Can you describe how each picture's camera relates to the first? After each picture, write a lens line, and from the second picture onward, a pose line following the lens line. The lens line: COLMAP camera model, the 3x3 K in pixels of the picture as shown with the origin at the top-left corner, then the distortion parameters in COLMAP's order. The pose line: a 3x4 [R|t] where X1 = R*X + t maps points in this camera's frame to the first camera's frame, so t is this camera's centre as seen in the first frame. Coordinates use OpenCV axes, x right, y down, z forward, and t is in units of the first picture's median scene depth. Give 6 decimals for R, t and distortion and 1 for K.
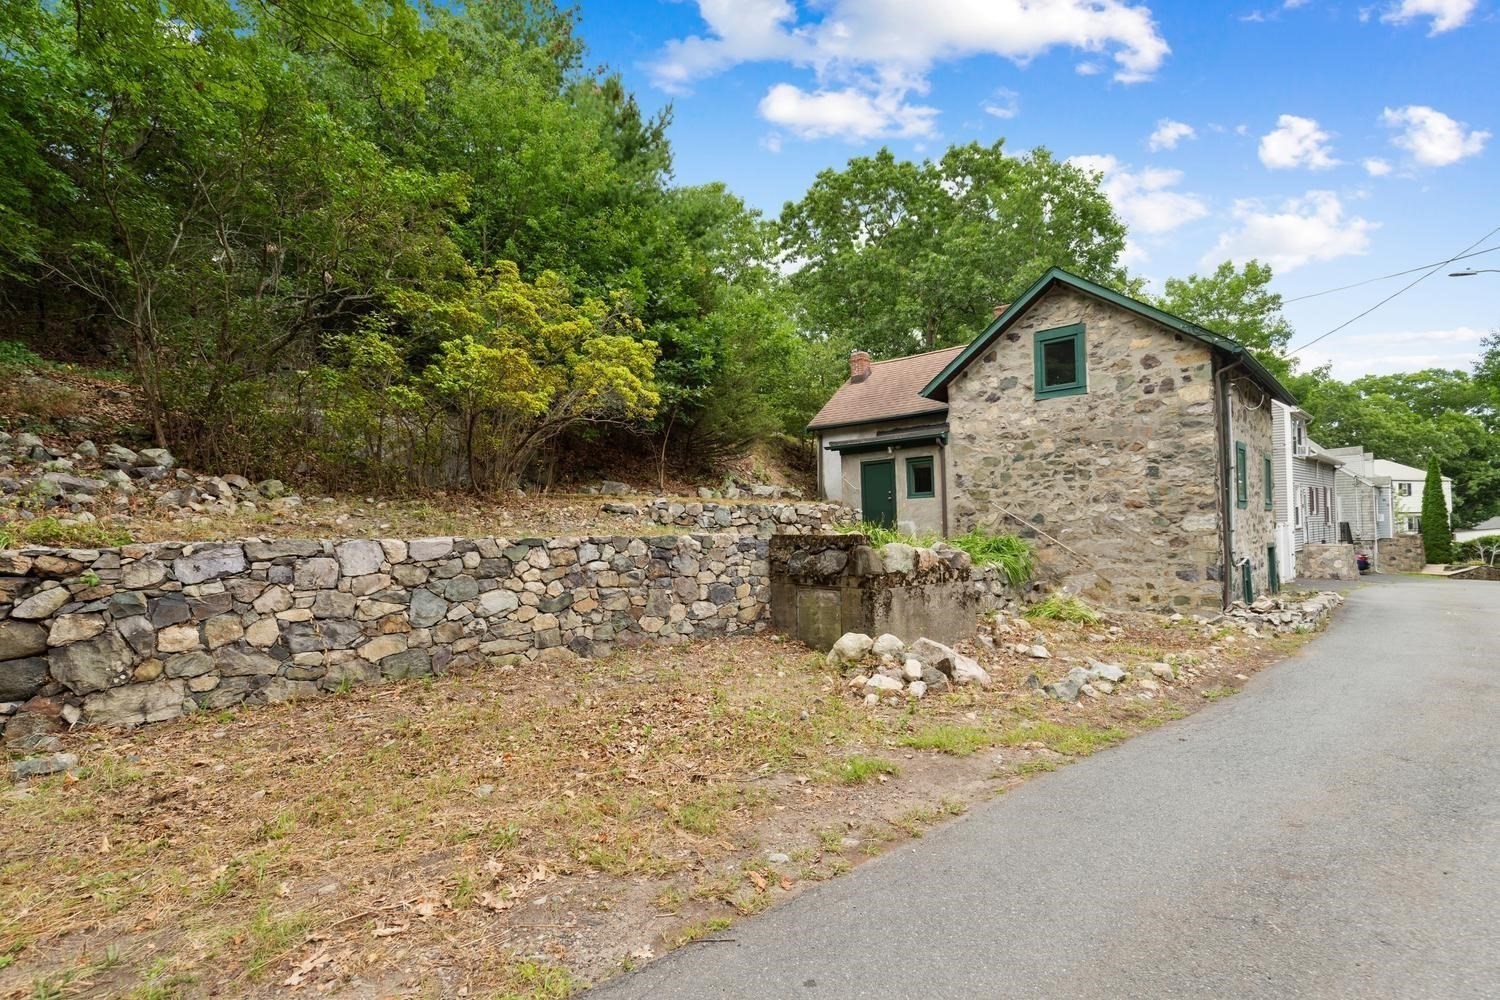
lens RADIAL K [[690.6, 0, 737.5], [0, 690.6, 509.8], [0, 0, 1]] dist [0.007734, -0.002465]
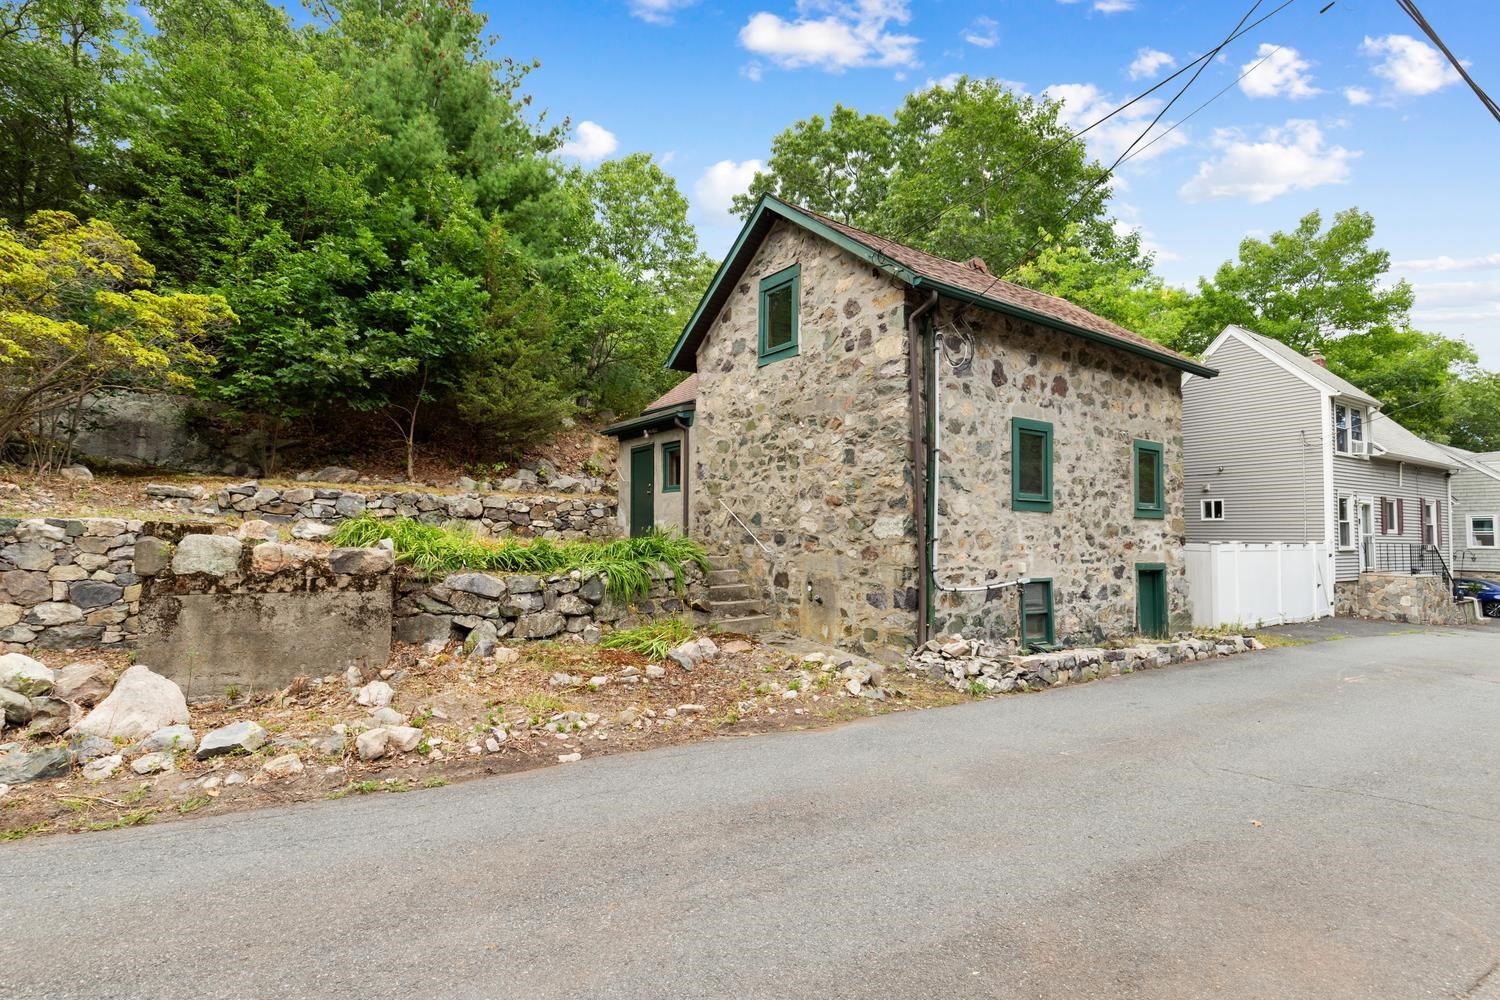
lens RADIAL K [[690.6, 0, 819.0], [0, 690.6, 503.0], [0, 0, 1]] dist [0.007734, -0.002465]
pose [[0.982245, 0.019693, -0.186566, 0.671423], [-0.023940, 0.999502, -0.020538, 0.009422], [0.186069, 0.024640, 0.982228, 0.262790]]
